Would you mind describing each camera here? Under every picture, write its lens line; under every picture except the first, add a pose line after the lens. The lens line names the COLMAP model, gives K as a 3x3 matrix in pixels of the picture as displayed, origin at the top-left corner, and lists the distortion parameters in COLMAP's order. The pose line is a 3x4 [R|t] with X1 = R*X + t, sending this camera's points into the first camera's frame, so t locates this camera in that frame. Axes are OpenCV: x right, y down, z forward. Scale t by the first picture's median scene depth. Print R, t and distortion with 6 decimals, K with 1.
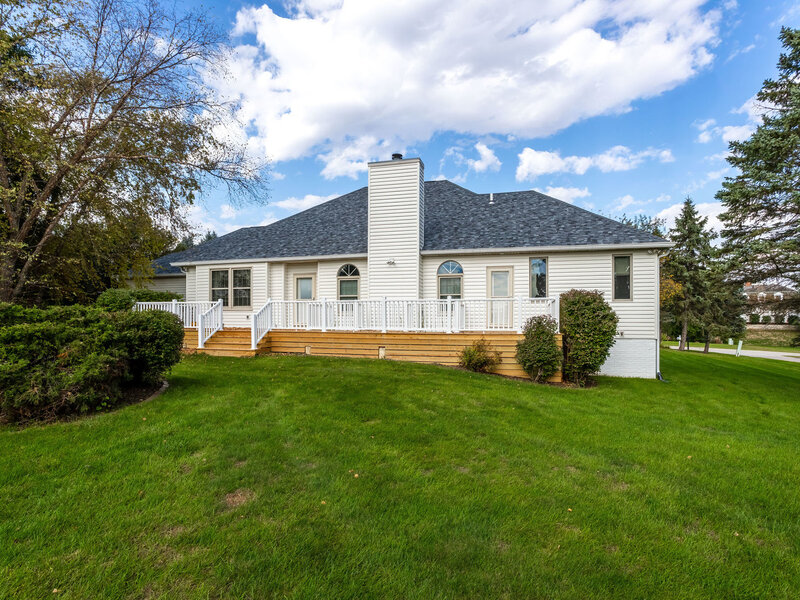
lens RADIAL K [[438.8, 0, 401.3], [0, 438.8, 286.8], [0, 0, 1]] dist [-0.001947, -0.000183]
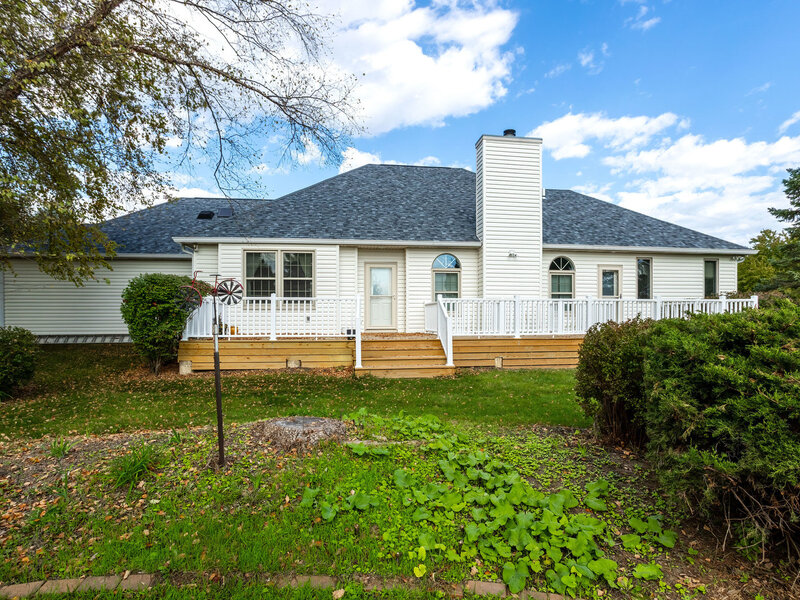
lens RADIAL K [[440.7, 0, 391.6], [0, 440.7, 299.8], [0, 0, 1]] dist [-0.047513, 0.041486]
pose [[0.913183, 0.009451, 0.407441, -0.526893], [-0.027798, 0.998847, 0.039135, 0.005331], [-0.406601, -0.047064, 0.912393, 0.272473]]
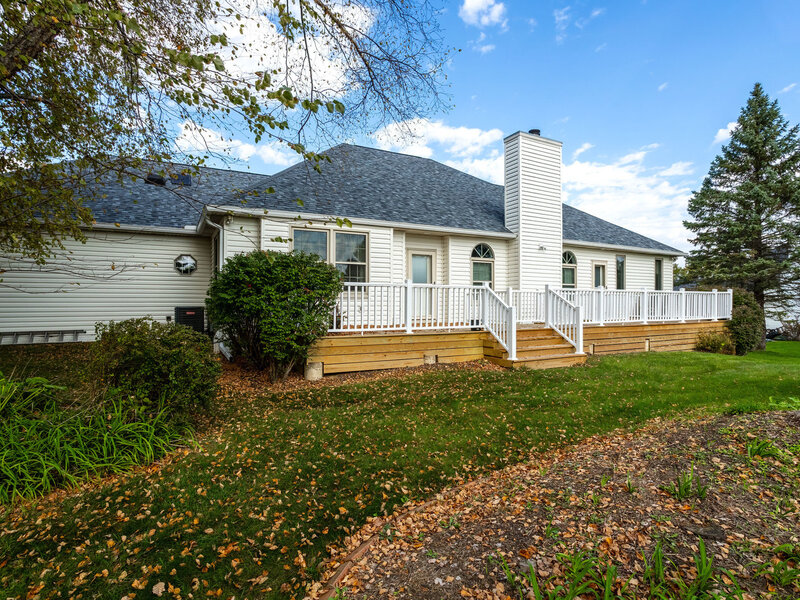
lens RADIAL K [[438.8, 0, 401.3], [0, 438.8, 286.8], [0, 0, 1]] dist [-0.001947, -0.000183]
pose [[0.694320, 0.022274, 0.719321, -0.786631], [-0.053945, 0.998320, 0.021157, 0.020528], [-0.717641, -0.053493, 0.694355, 0.505289]]
